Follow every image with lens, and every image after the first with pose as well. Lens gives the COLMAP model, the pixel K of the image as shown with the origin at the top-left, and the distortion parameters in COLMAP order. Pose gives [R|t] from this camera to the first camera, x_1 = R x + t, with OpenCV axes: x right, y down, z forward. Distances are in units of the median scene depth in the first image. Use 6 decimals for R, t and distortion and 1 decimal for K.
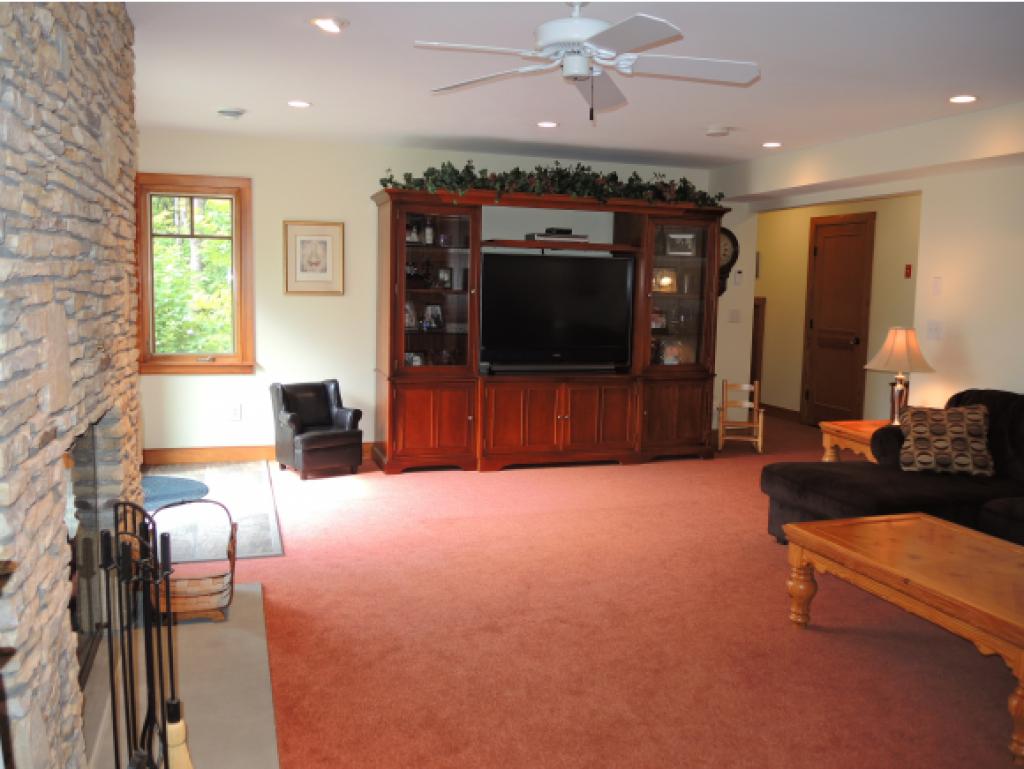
lens RADIAL K [[858.6, 0, 513.8], [0, 858.6, 382.0], [0, 0, 1]] dist [-0.030003, -0.069816]
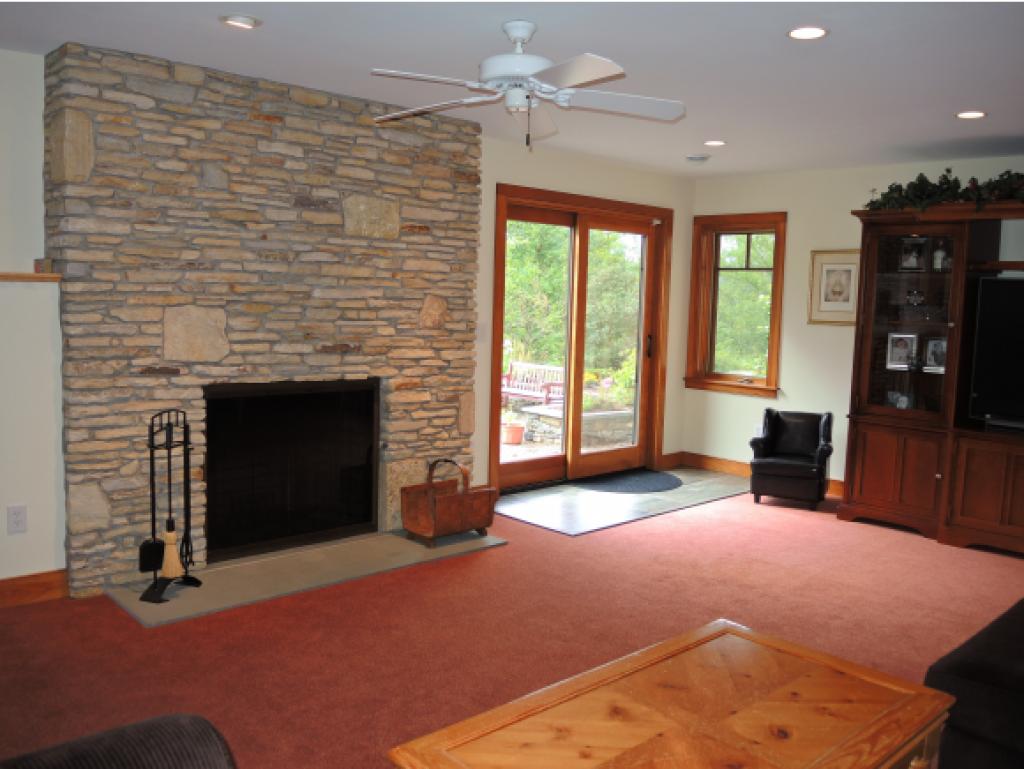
lens RADIAL K [[858.6, 0, 513.8], [0, 858.6, 382.0], [0, 0, 1]] dist [-0.030003, -0.069816]
pose [[0.430466, 0.082872, -0.898794, 0.501202], [-0.123803, 0.991786, 0.032153, -0.024235], [0.894076, 0.097433, 0.437190, 0.264443]]
